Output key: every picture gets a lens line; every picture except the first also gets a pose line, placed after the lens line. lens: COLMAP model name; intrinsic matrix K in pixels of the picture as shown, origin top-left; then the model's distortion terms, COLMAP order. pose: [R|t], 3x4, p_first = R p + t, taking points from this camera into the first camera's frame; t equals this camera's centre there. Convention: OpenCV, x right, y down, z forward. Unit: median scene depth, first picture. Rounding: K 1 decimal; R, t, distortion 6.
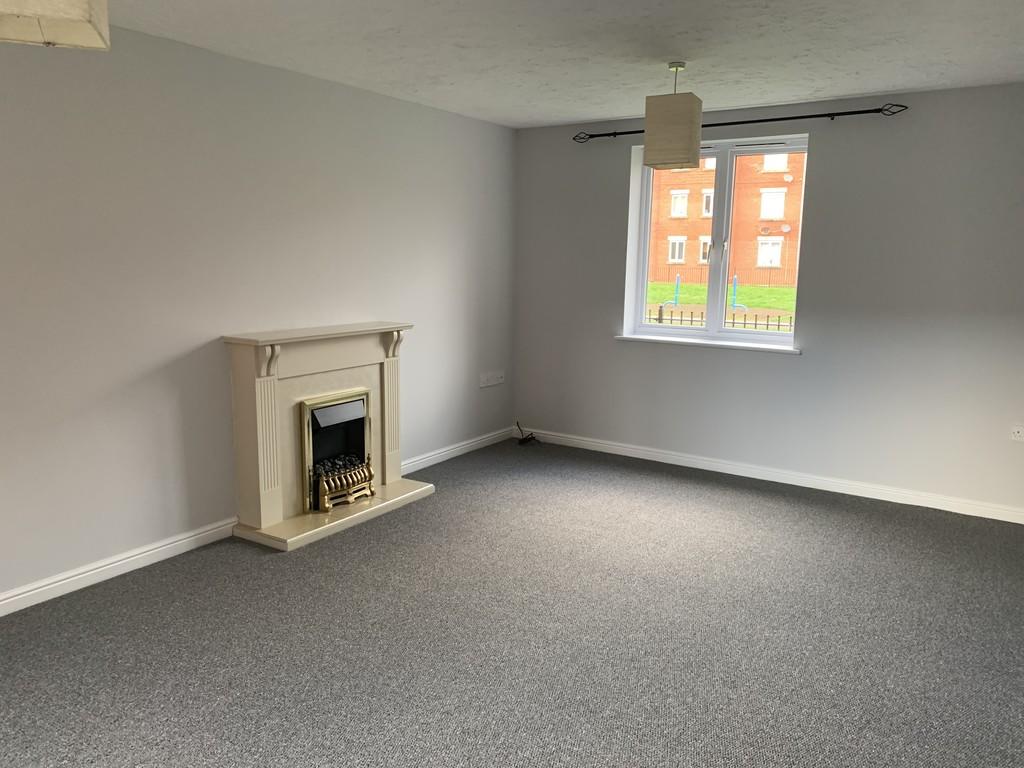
lens RADIAL K [[778.1, 0, 505.6], [0, 778.1, 383.4], [0, 0, 1]] dist [0.070667, -0.023975]
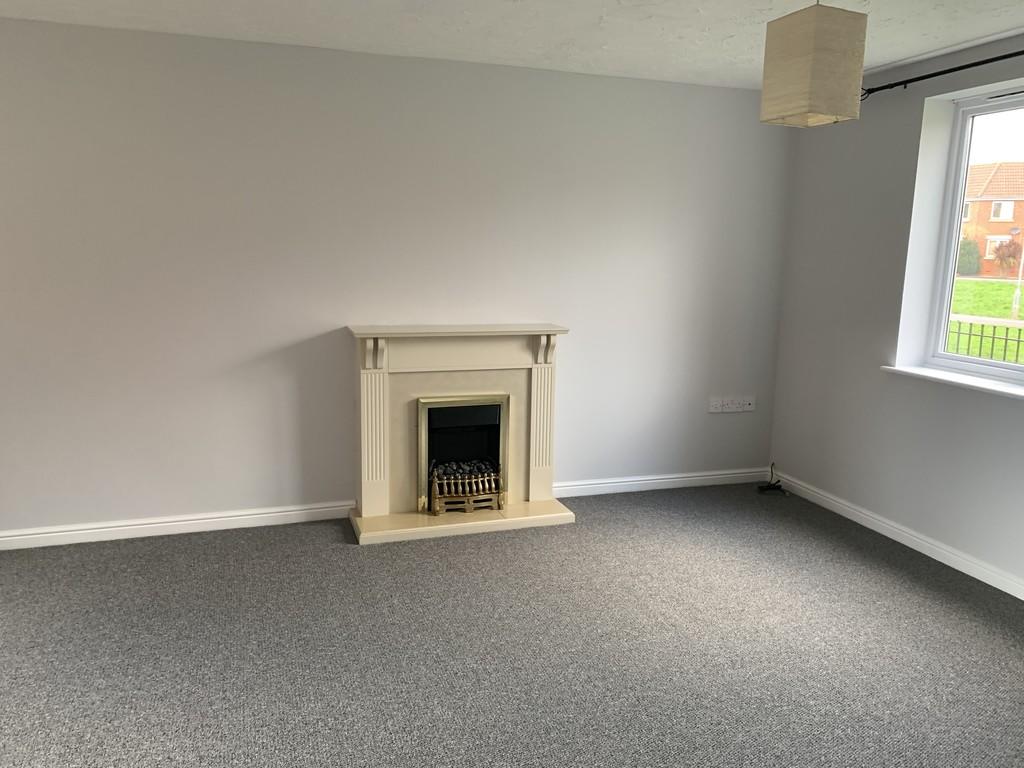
lens RADIAL K [[778.1, 0, 512.6], [0, 778.1, 381.5], [0, 0, 1]] dist [0.070667, -0.023975]
pose [[0.785911, 0.110060, -0.608466, 0.397118], [-0.113039, 0.993022, 0.033614, -0.041585], [0.607920, 0.042362, 0.792868, 0.275018]]
